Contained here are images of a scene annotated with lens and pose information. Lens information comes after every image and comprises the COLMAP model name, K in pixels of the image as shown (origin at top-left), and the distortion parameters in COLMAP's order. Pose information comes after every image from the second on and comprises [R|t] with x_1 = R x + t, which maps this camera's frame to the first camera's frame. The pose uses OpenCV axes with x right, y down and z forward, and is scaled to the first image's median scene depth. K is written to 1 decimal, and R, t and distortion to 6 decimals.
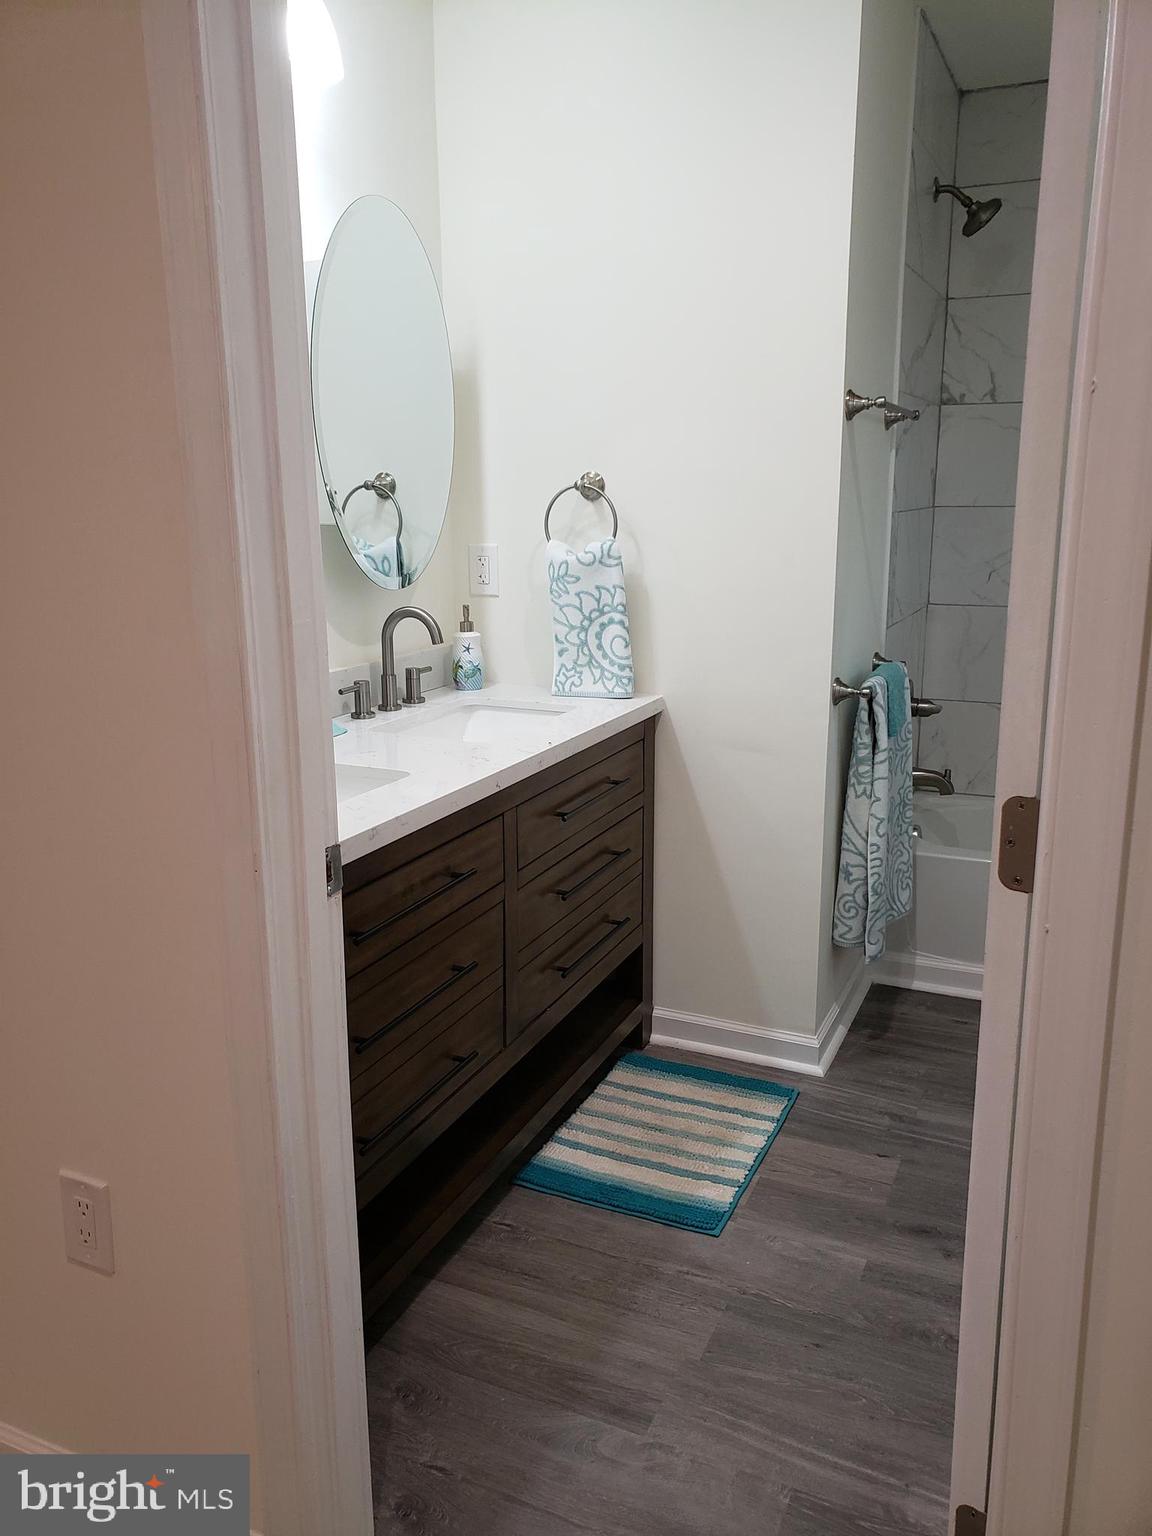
lens RADIAL K [[1188.9, 0, 568.4], [0, 1188.9, 770.9], [0, 0, 1]] dist [0.040584, -0.032534]
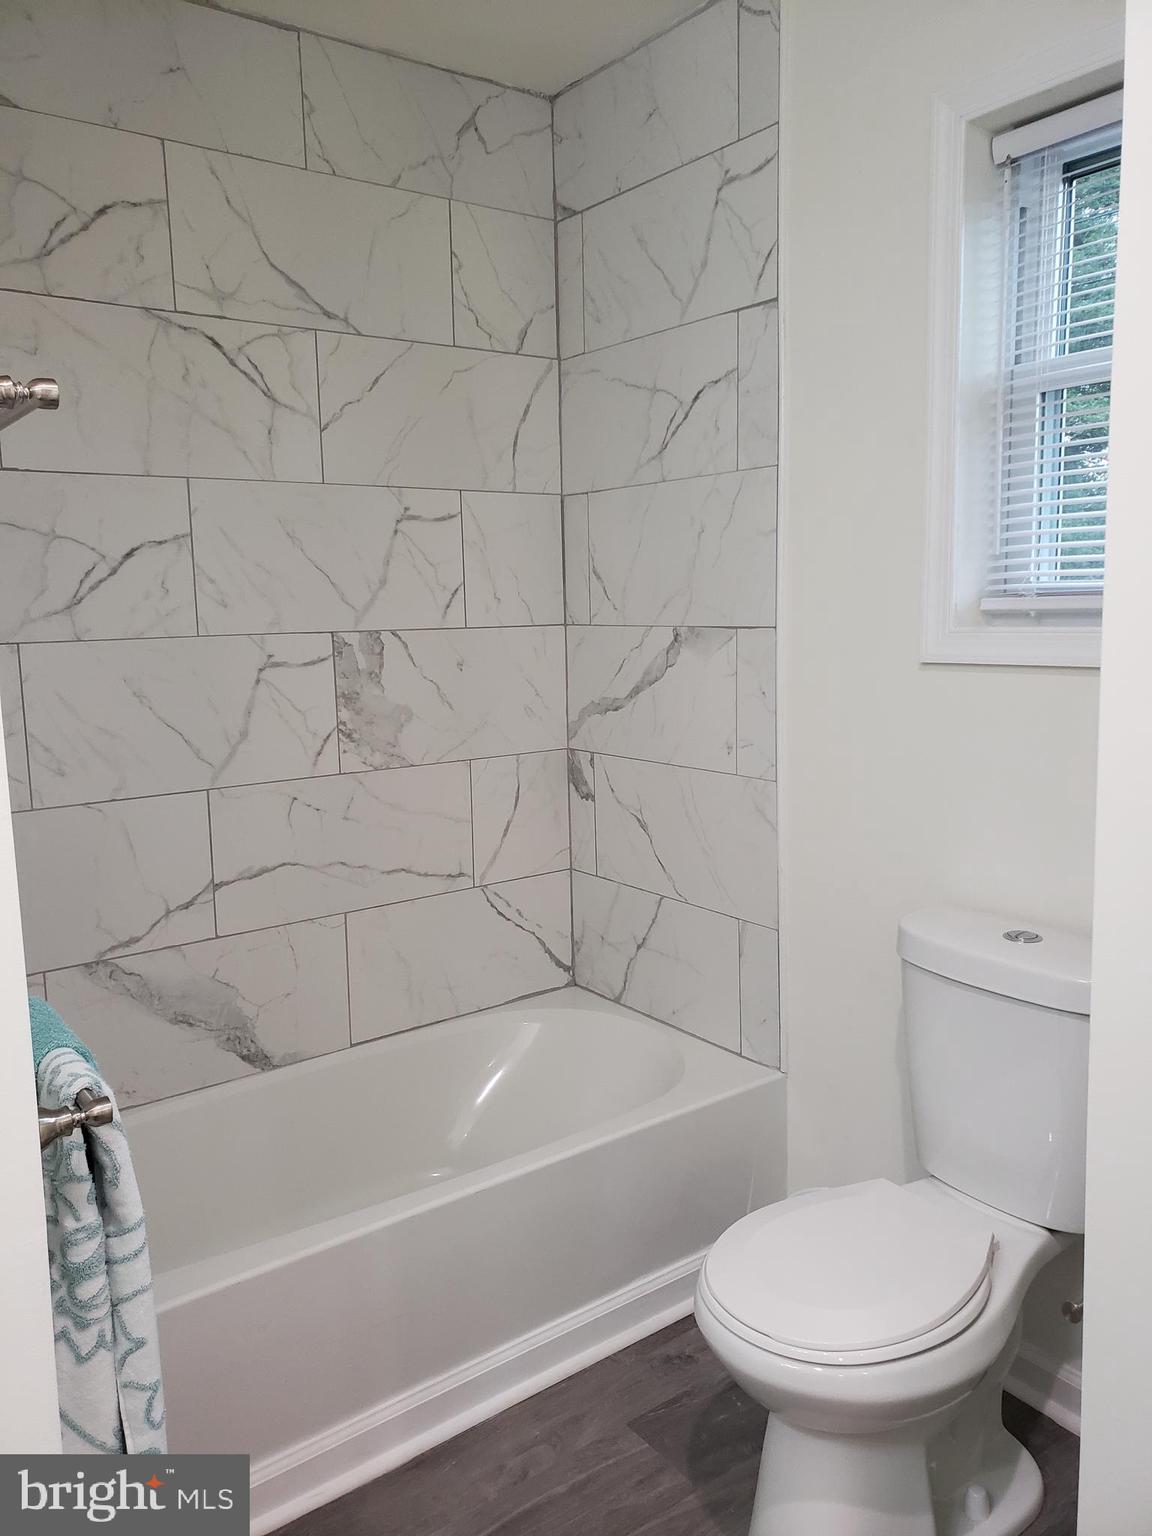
lens RADIAL K [[1188.9, 0, 632.0], [0, 1188.9, 743.1], [0, 0, 1]] dist [0.040584, -0.032534]
pose [[0.469164, -0.107557, 0.876537, -0.001999], [0.214836, 0.976638, 0.004849, -0.160489], [-0.856581, 0.186036, 0.481310, 0.687572]]
